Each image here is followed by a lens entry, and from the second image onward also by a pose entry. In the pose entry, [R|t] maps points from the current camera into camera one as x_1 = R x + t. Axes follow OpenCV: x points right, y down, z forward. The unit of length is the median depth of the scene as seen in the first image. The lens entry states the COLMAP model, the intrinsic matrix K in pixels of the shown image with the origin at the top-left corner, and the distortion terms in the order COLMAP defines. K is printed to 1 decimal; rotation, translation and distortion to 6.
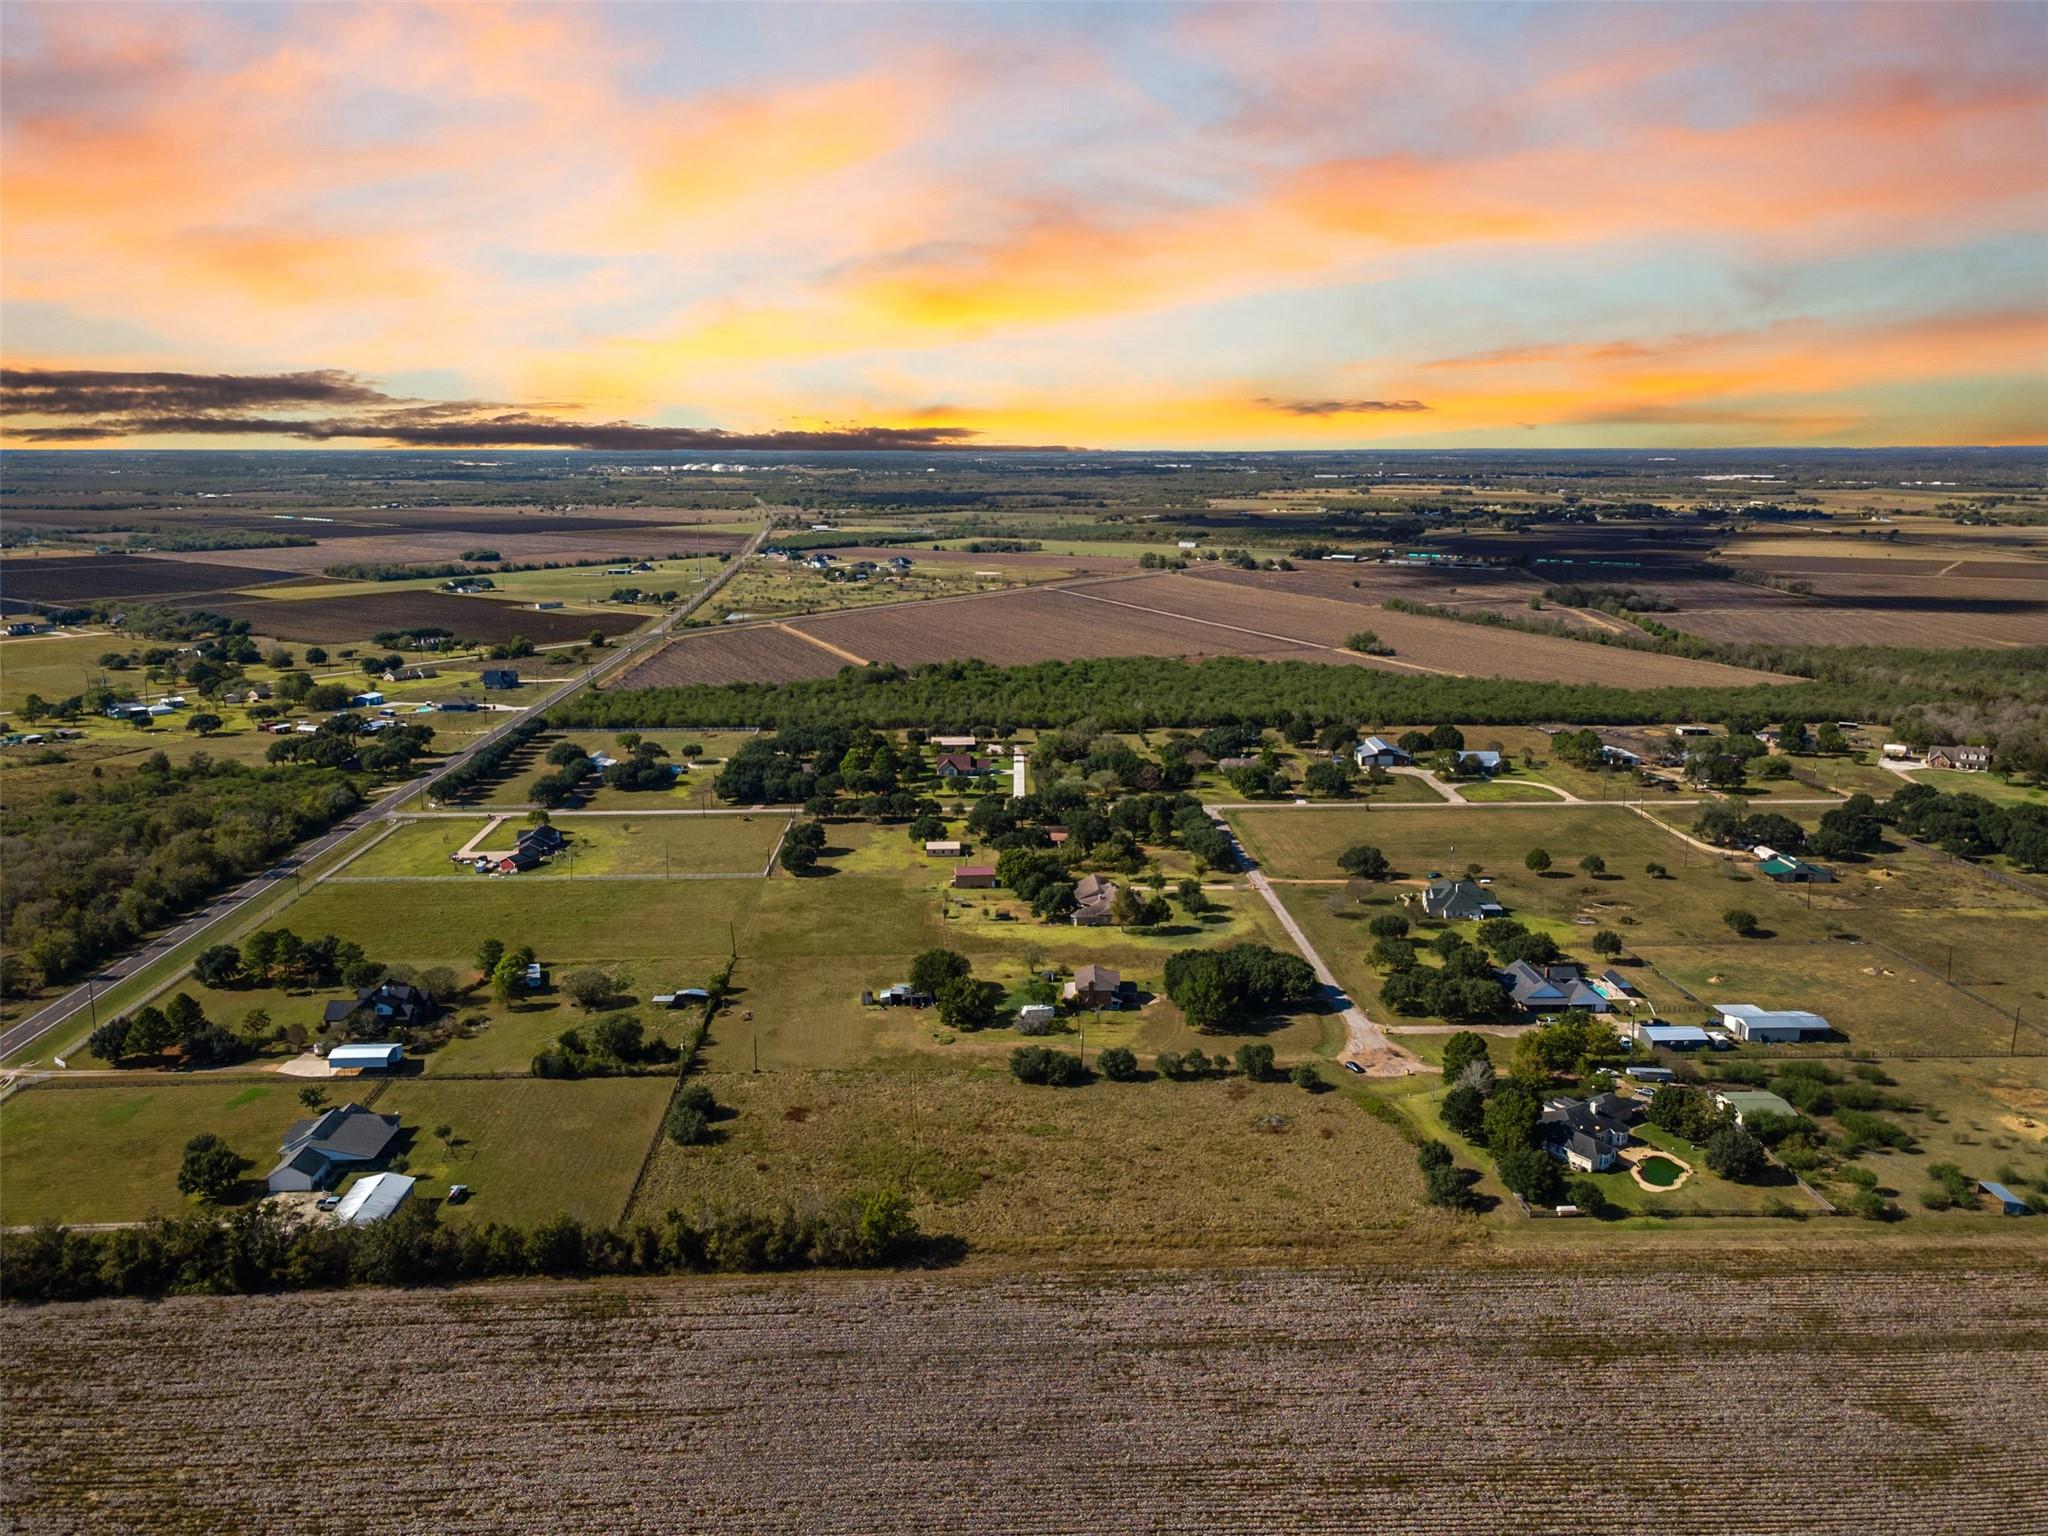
lens RADIAL K [[1689.6, 0, 1045.7], [0, 1689.6, 767.9], [0, 0, 1]] dist [0.027788, 0.072537]
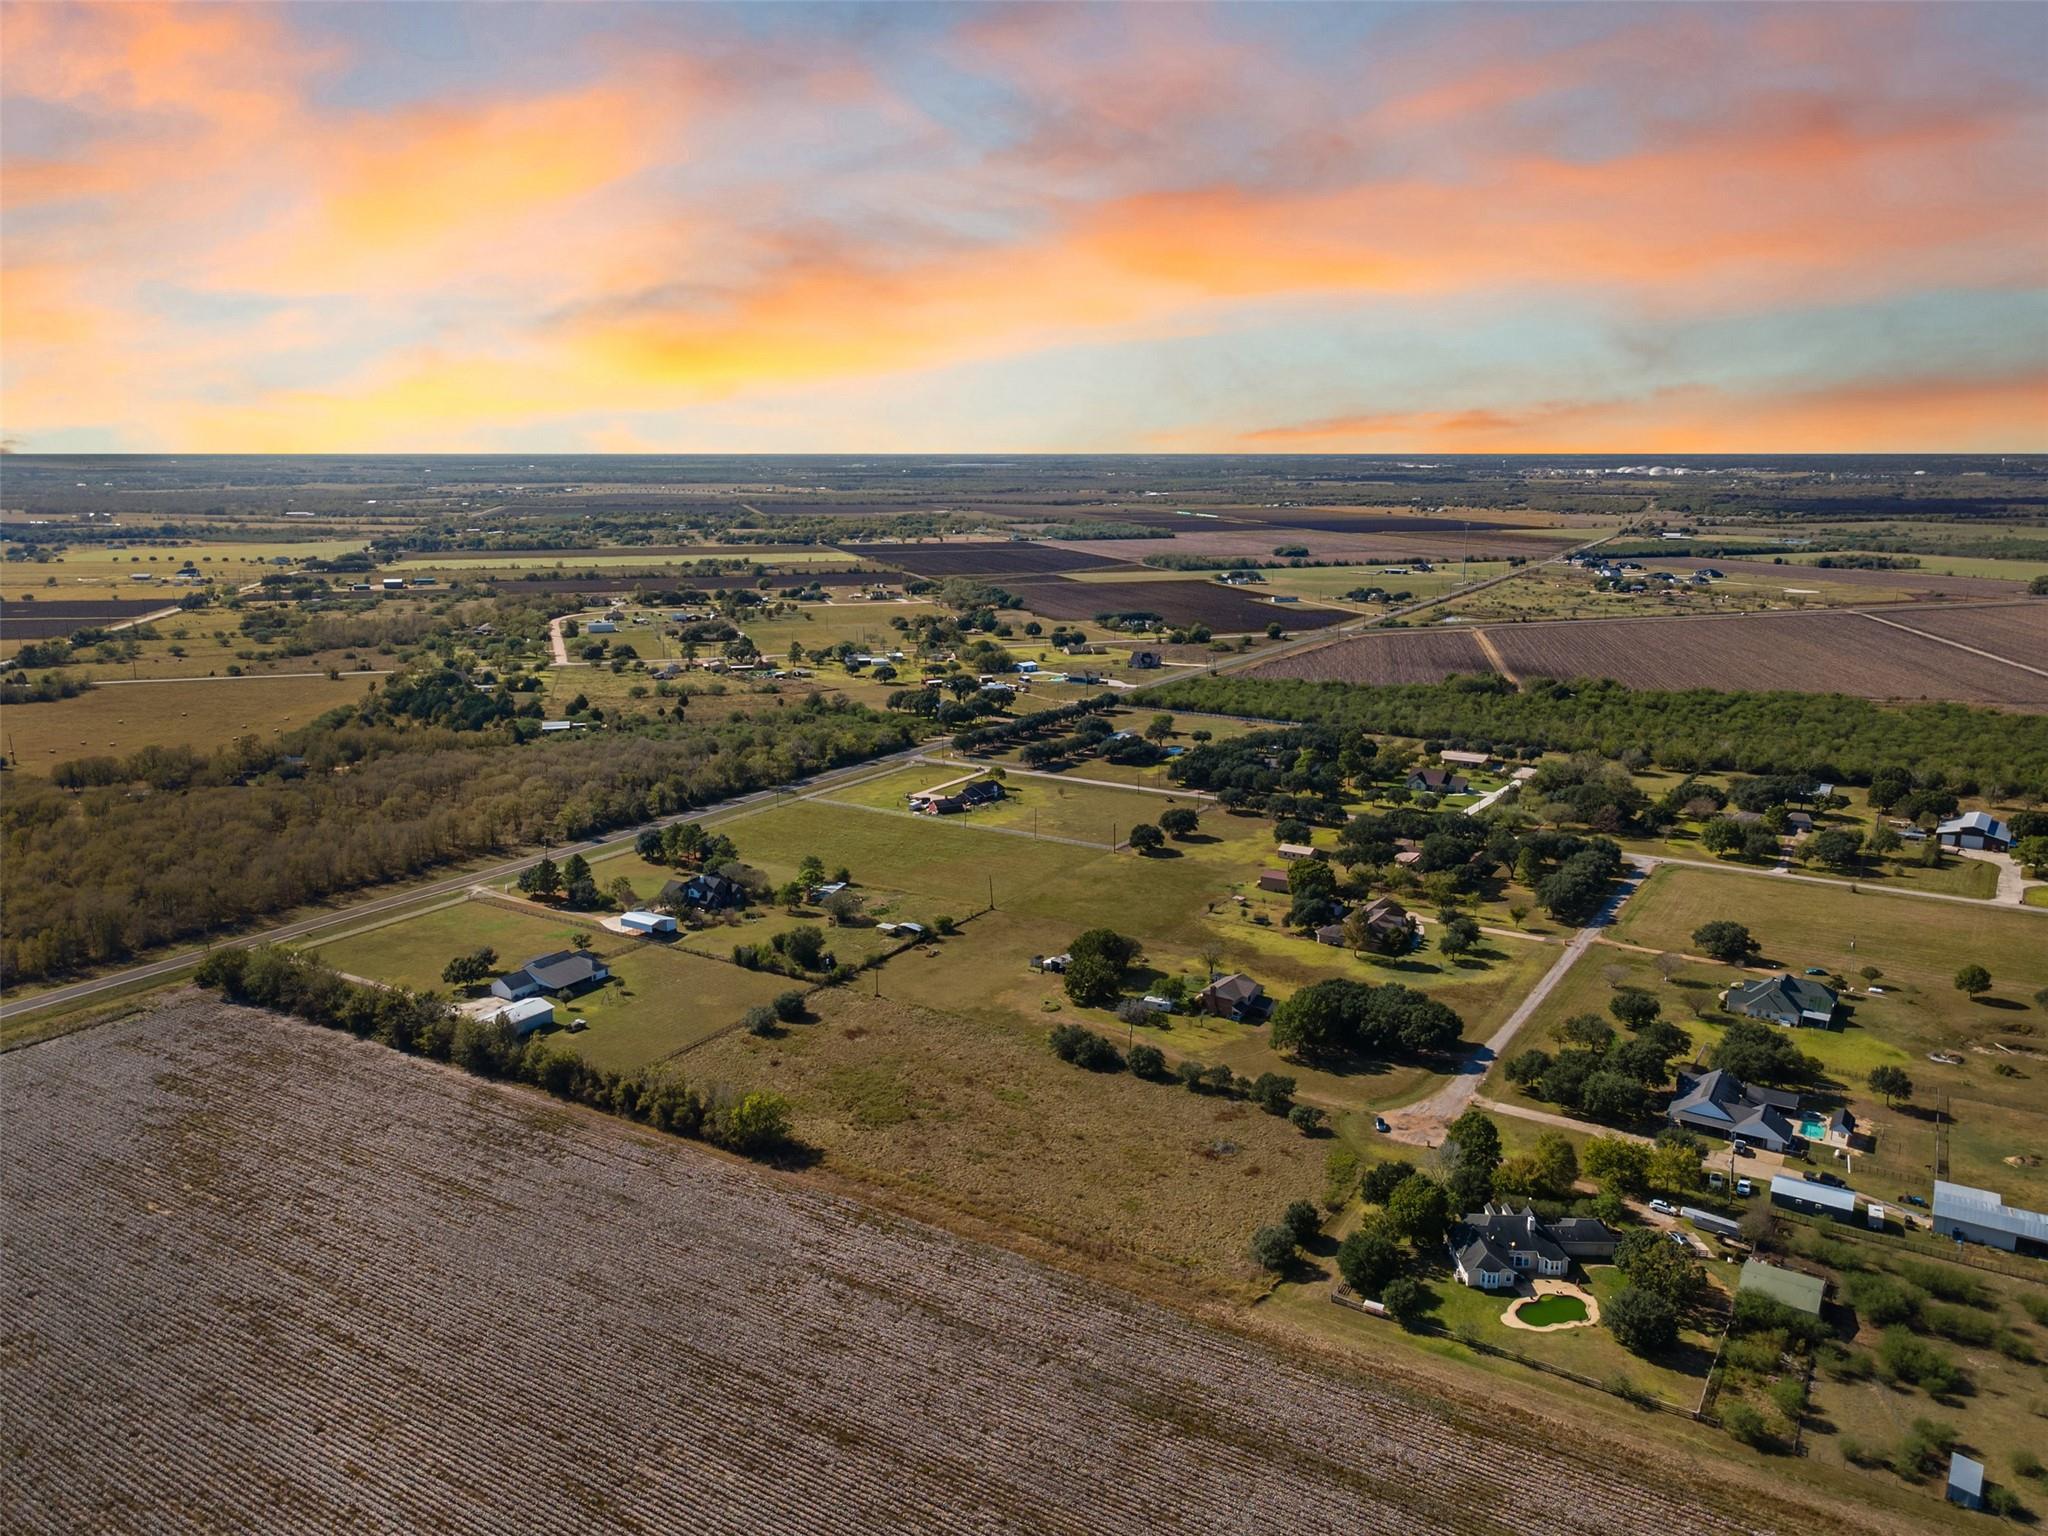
lens RADIAL K [[1689.6, 0, 1045.7], [0, 1689.6, 767.9], [0, 0, 1]] dist [0.027788, 0.072537]
pose [[0.787042, 0.116882, -0.605725, 0.475038], [-0.117162, 0.992337, 0.039250, -0.026872], [0.605671, 0.040076, 0.794705, 0.116941]]
